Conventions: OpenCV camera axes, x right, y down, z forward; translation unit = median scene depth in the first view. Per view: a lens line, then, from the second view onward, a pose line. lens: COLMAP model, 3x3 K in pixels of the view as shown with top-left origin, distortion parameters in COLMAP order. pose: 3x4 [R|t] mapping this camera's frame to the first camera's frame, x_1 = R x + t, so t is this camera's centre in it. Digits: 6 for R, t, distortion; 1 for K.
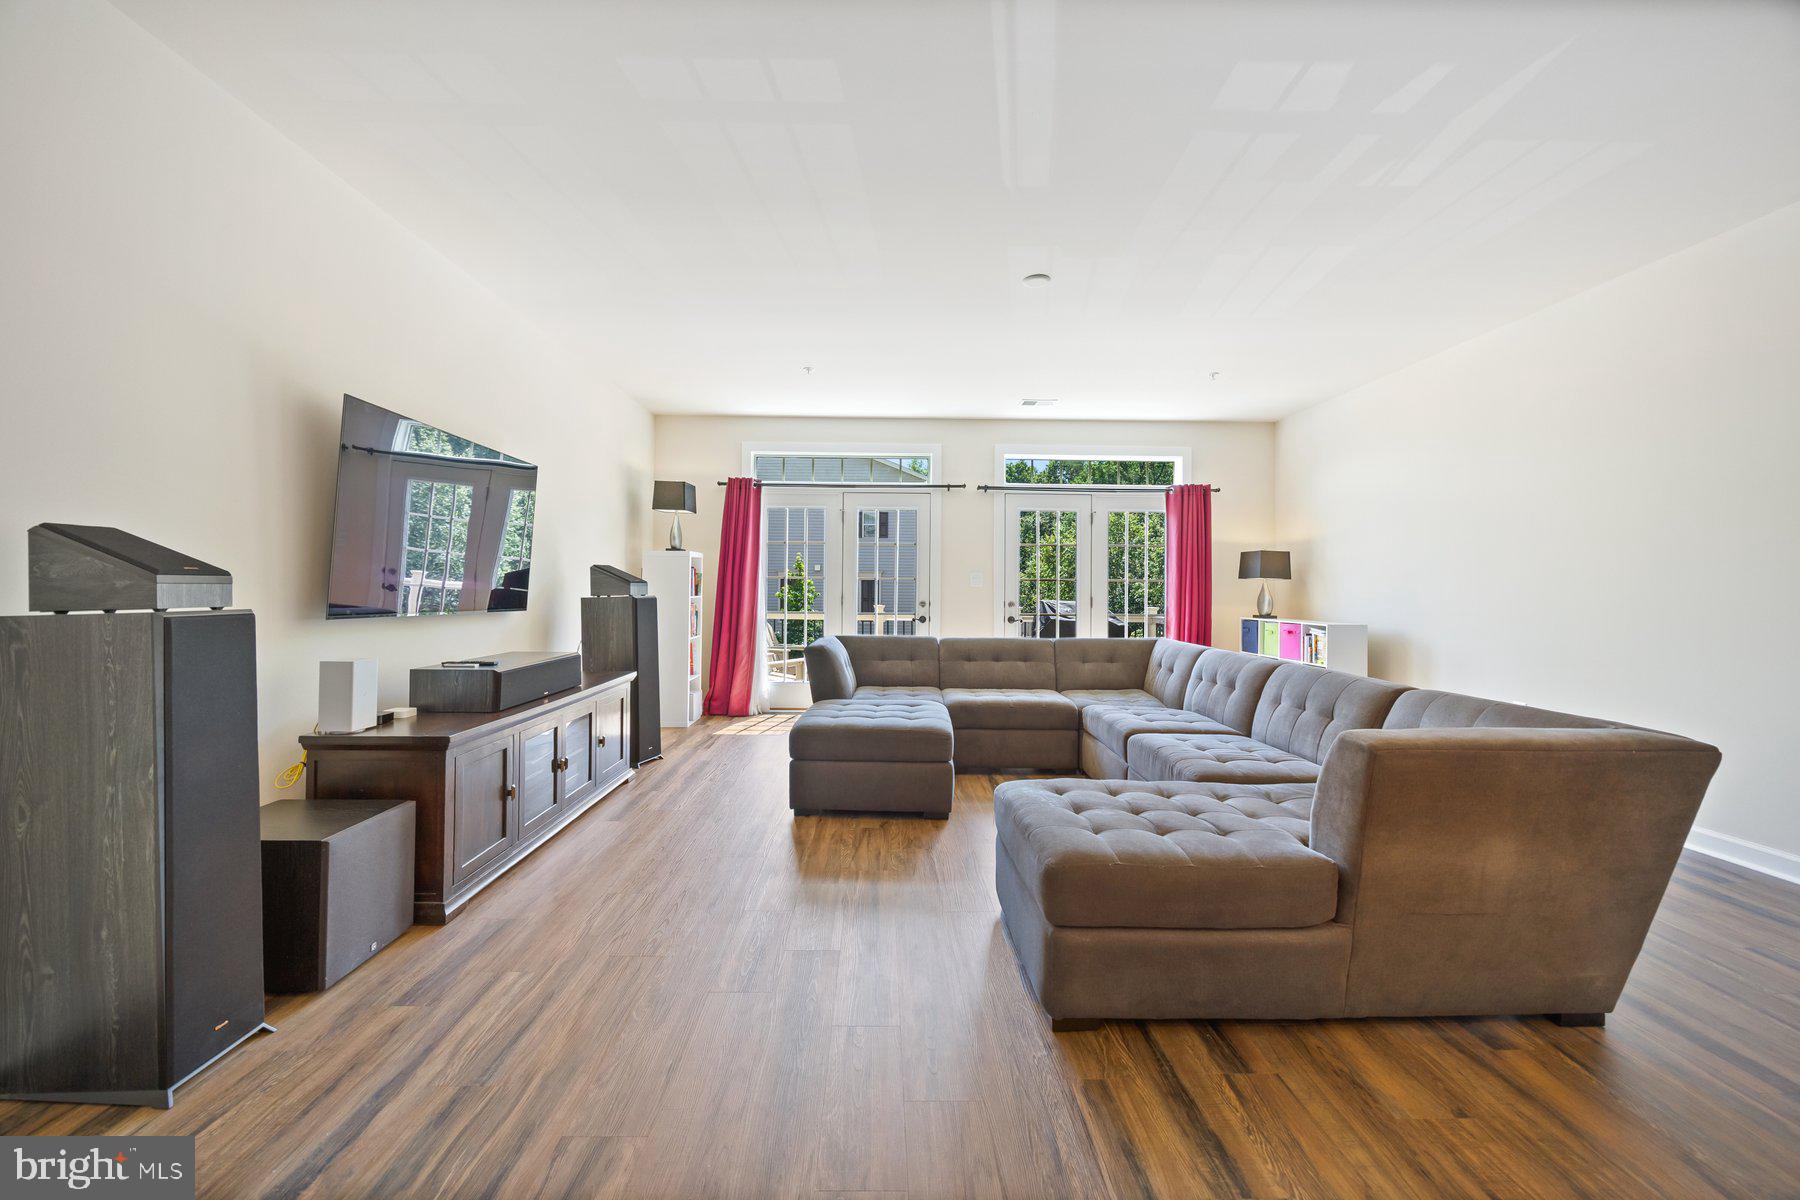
lens RADIAL K [[702.0, 0, 877.8], [0, 702.0, 583.0], [0, 0, 1]] dist [-0.000887, -0.000165]
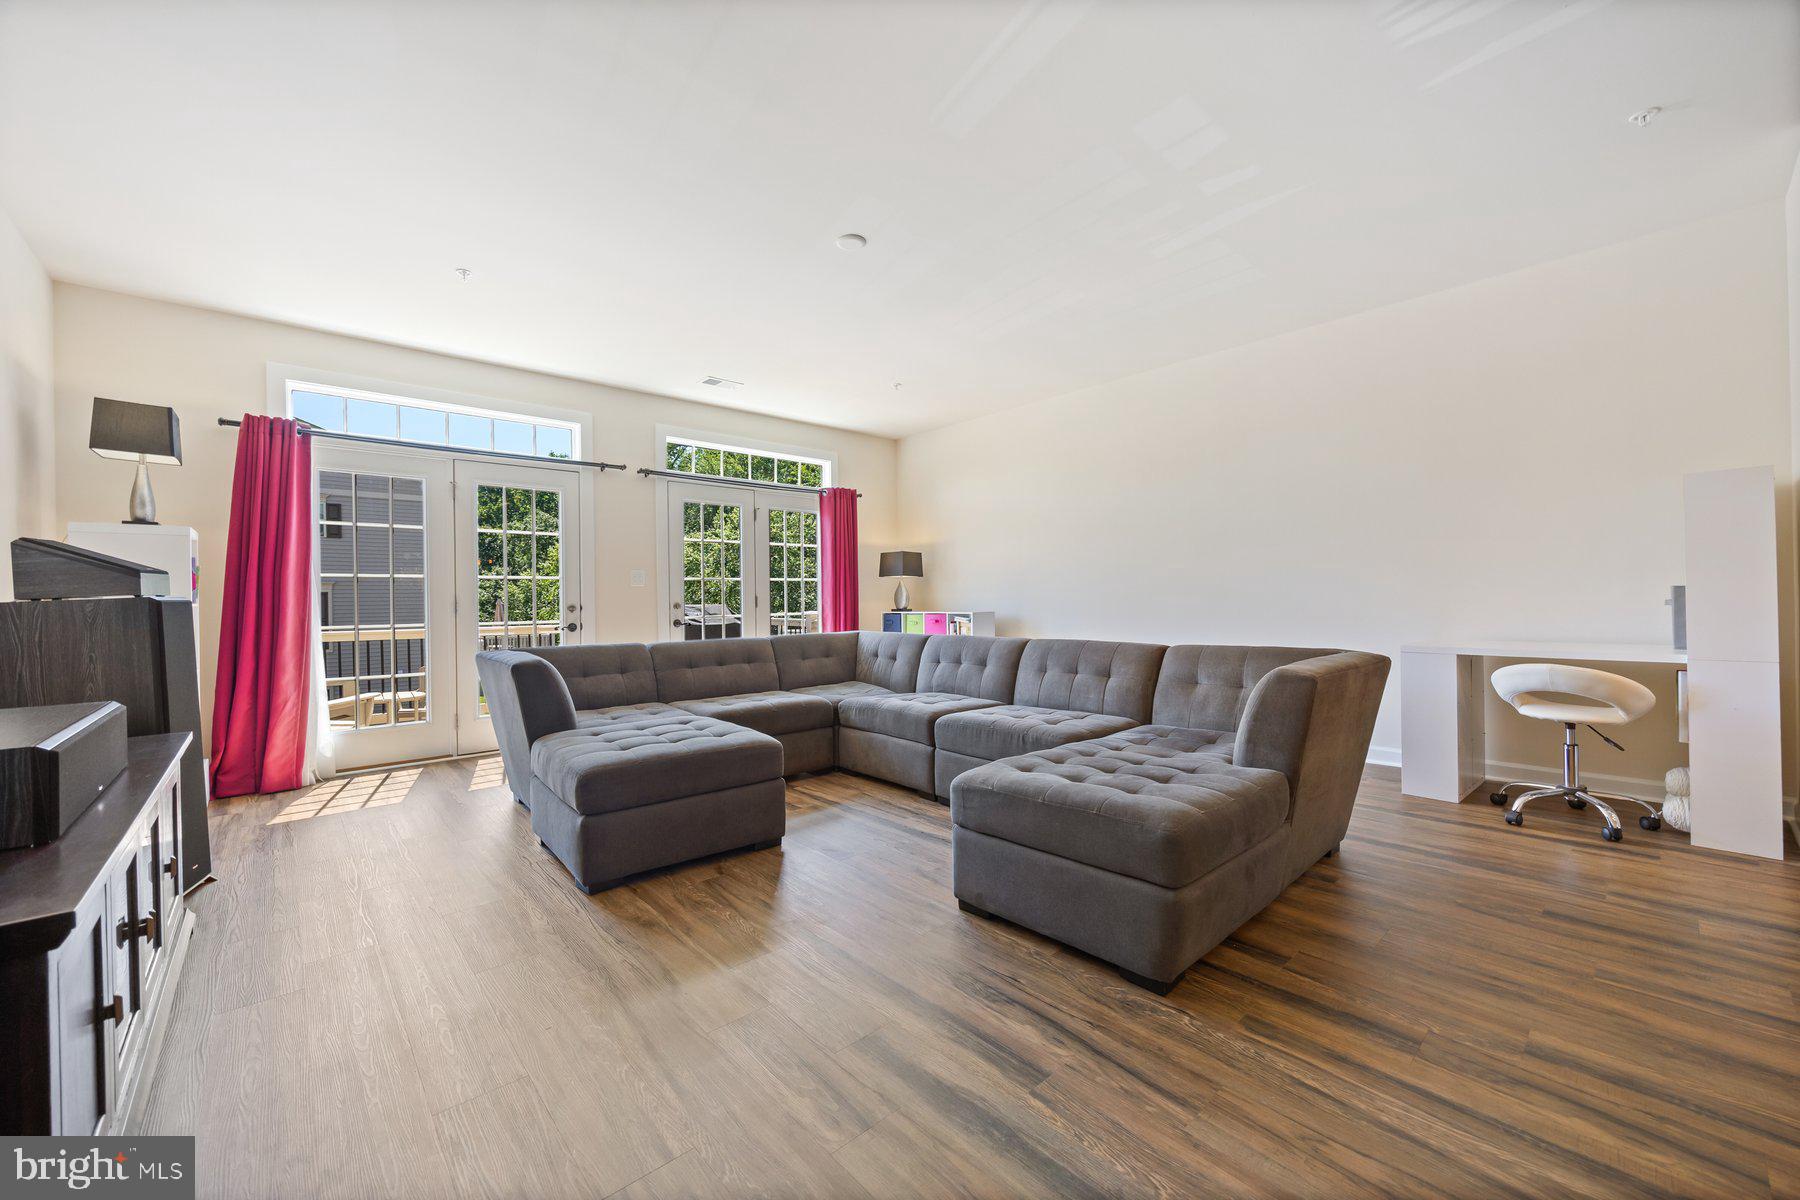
lens RADIAL K [[702.0, 0, 902.3], [0, 702.0, 604.2], [0, 0, 1]] dist [-0.000887, -0.000165]
pose [[0.746035, -0.024574, 0.665453, -0.203152], [0.016592, 0.999695, 0.018315, 0.017888], [-0.665700, -0.002622, 0.746215, 0.152402]]
